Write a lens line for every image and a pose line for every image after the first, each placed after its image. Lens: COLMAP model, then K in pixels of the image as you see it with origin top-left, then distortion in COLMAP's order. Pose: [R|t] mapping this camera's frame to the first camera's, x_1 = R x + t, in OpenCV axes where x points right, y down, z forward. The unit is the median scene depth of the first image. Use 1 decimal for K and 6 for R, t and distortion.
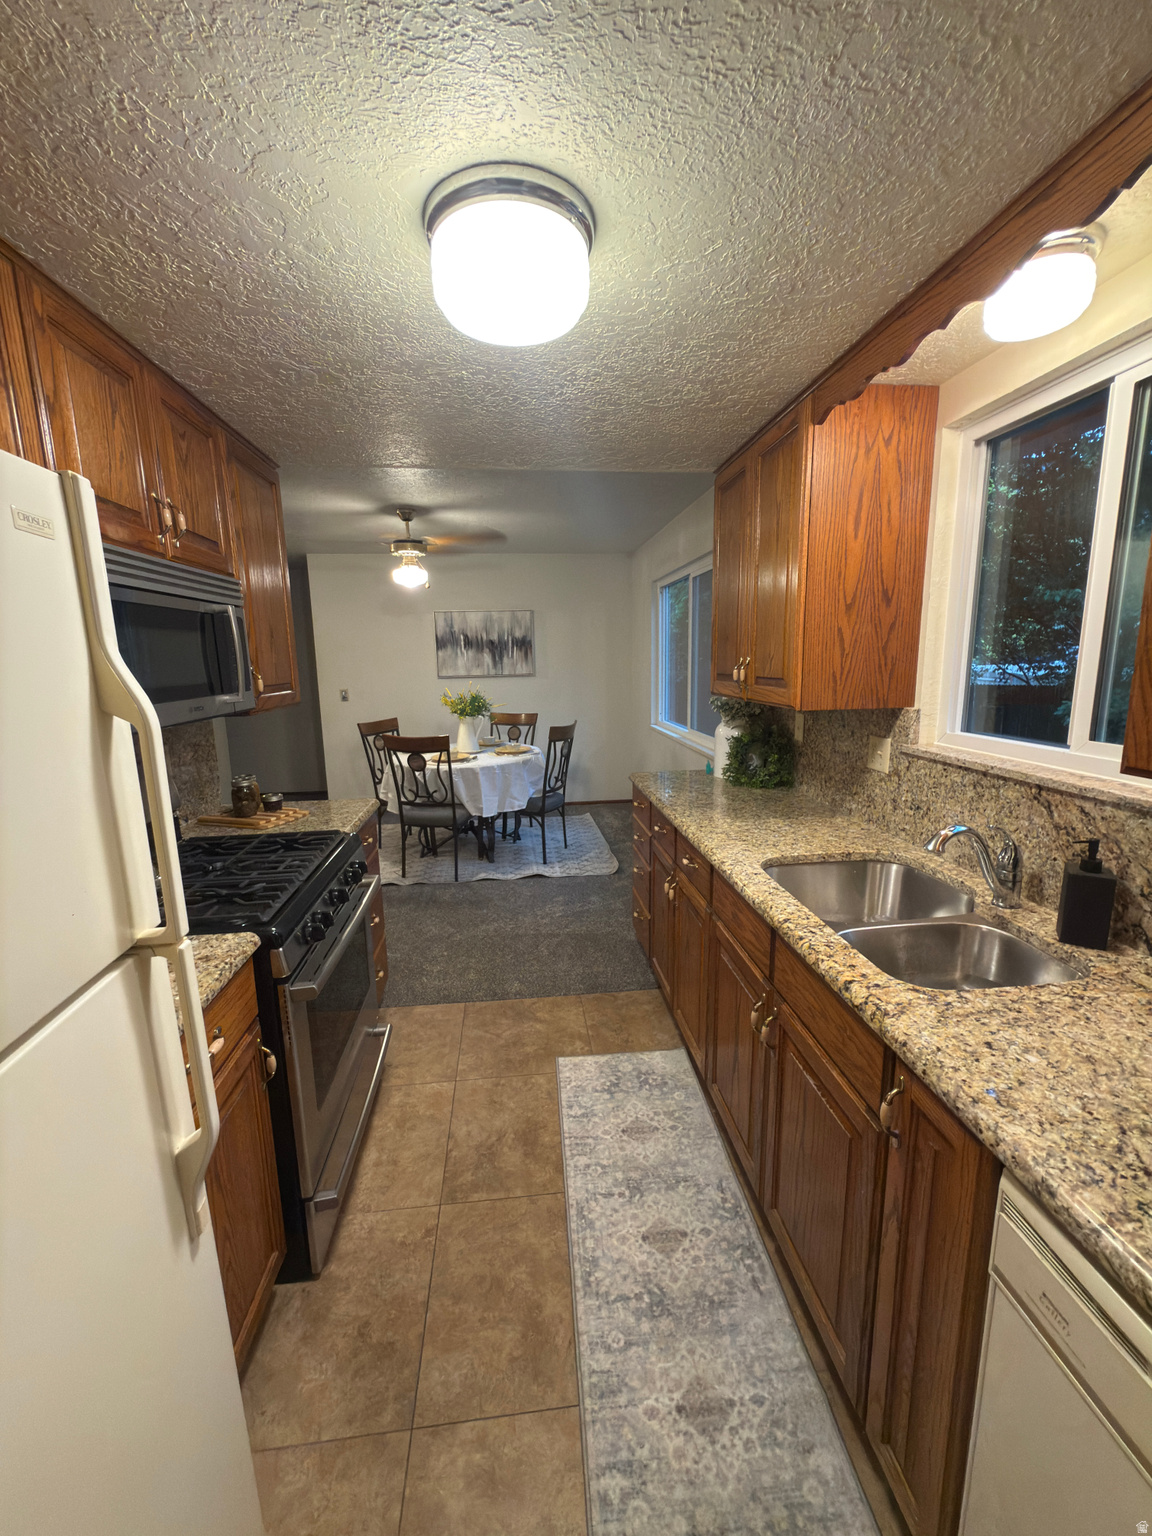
lens RADIAL K [[611.2, 0, 572.4], [0, 611.2, 772.6], [0, 0, 1]] dist [-0.003939, 0.000491]
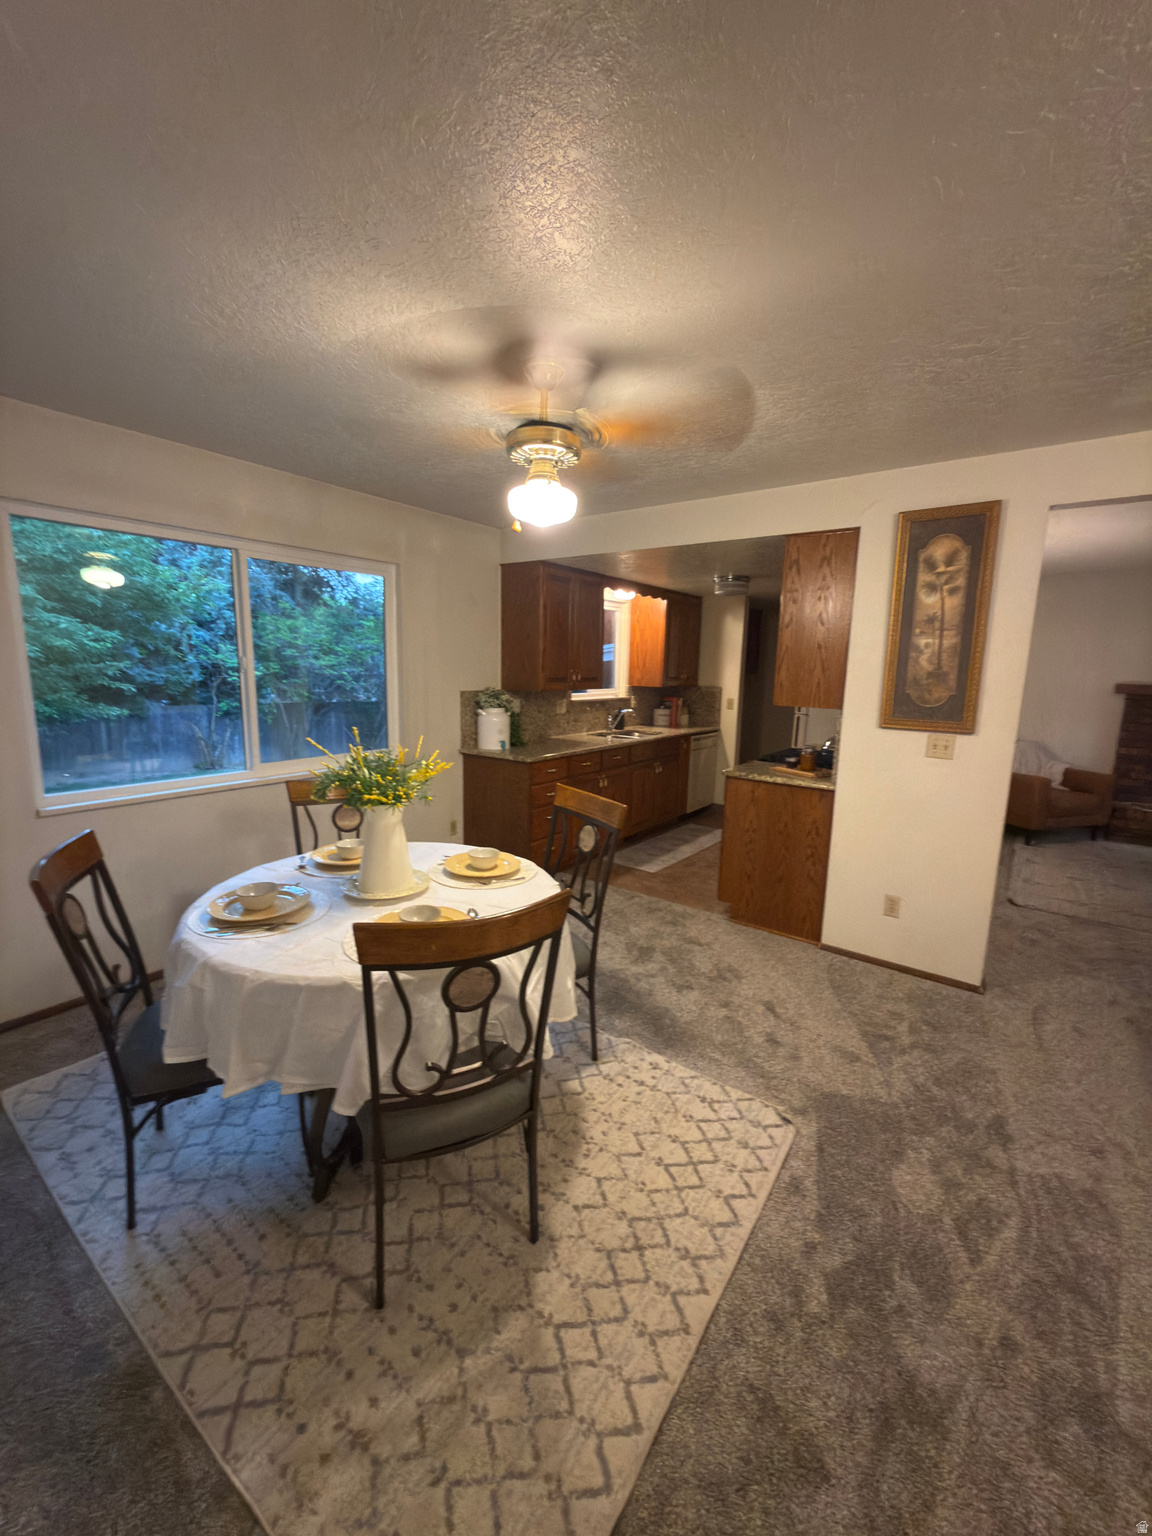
lens RADIAL K [[611.2, 0, 579.7], [0, 611.2, 765.3], [0, 0, 1]] dist [-0.003939, 0.000491]
pose [[-0.735217, -0.109444, 0.668938, -1.310939], [0.116444, 0.951815, 0.283706, -0.519967], [-0.667755, 0.286479, -0.687046, 2.799480]]
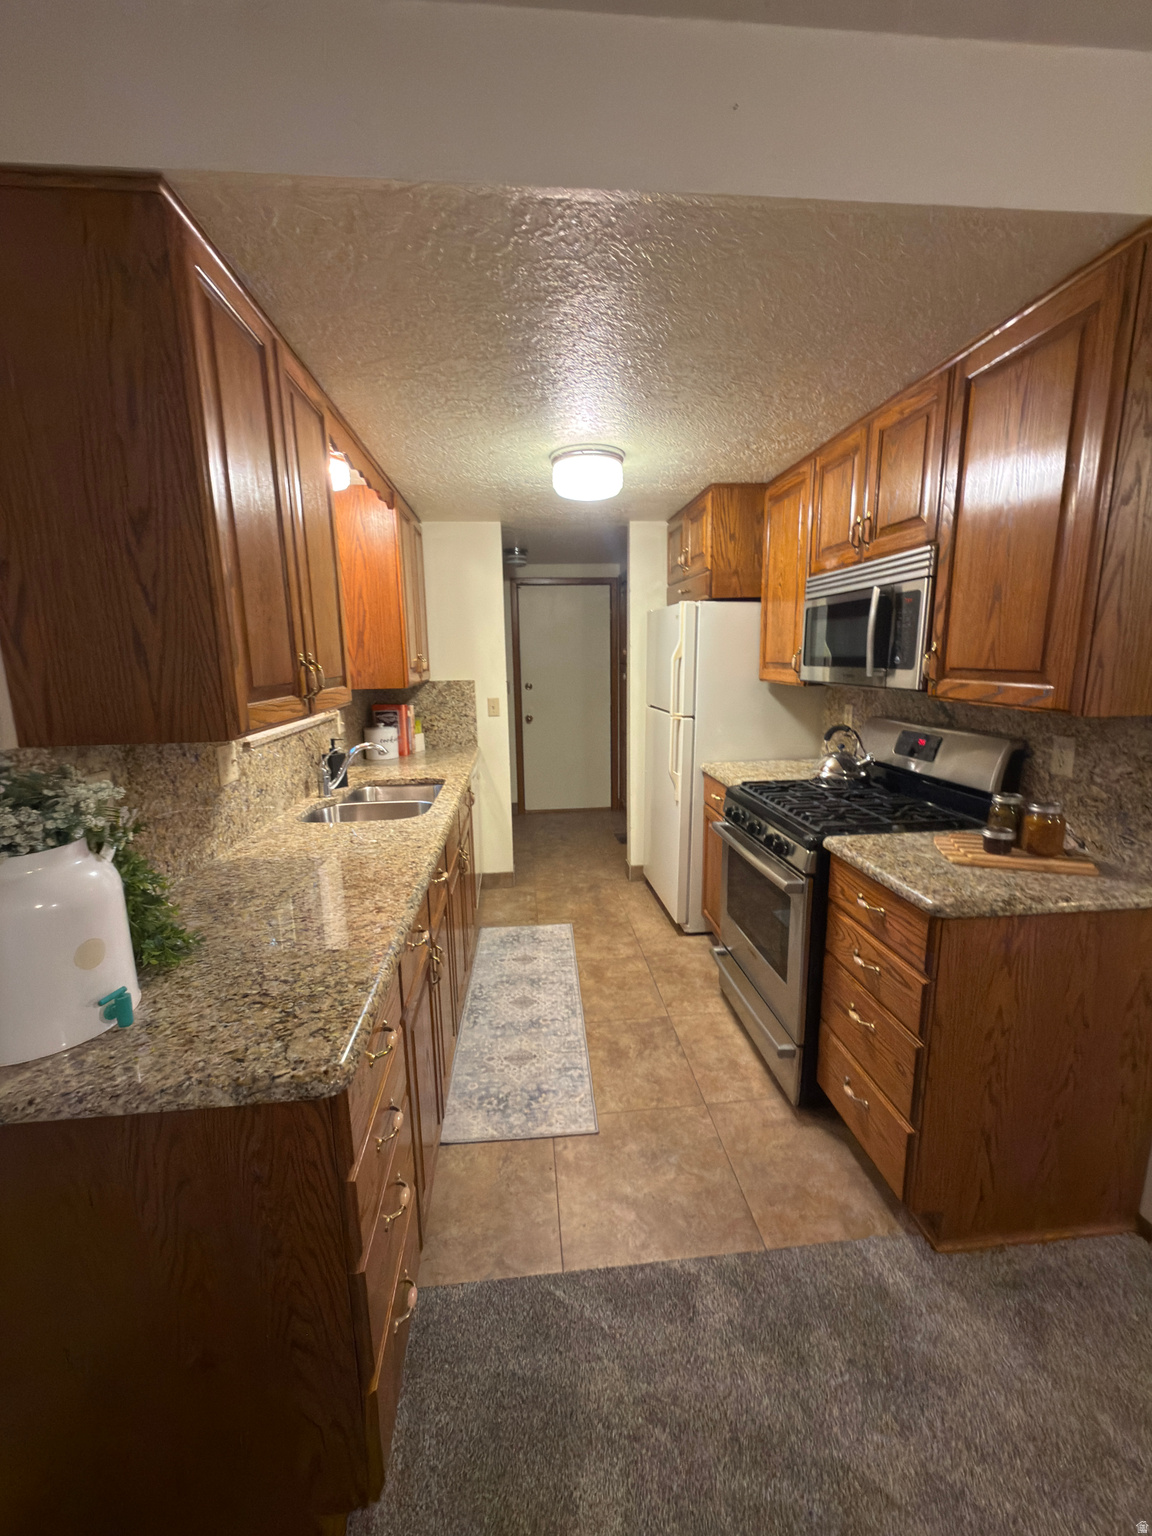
lens RADIAL K [[611.2, 0, 574.0], [0, 611.2, 764.8], [0, 0, 1]] dist [-0.003939, 0.000491]
pose [[-0.999360, 0.031167, 0.017538, -0.027656], [0.035388, 0.932664, 0.359006, -0.336805], [-0.005167, 0.359397, -0.933170, 1.843421]]
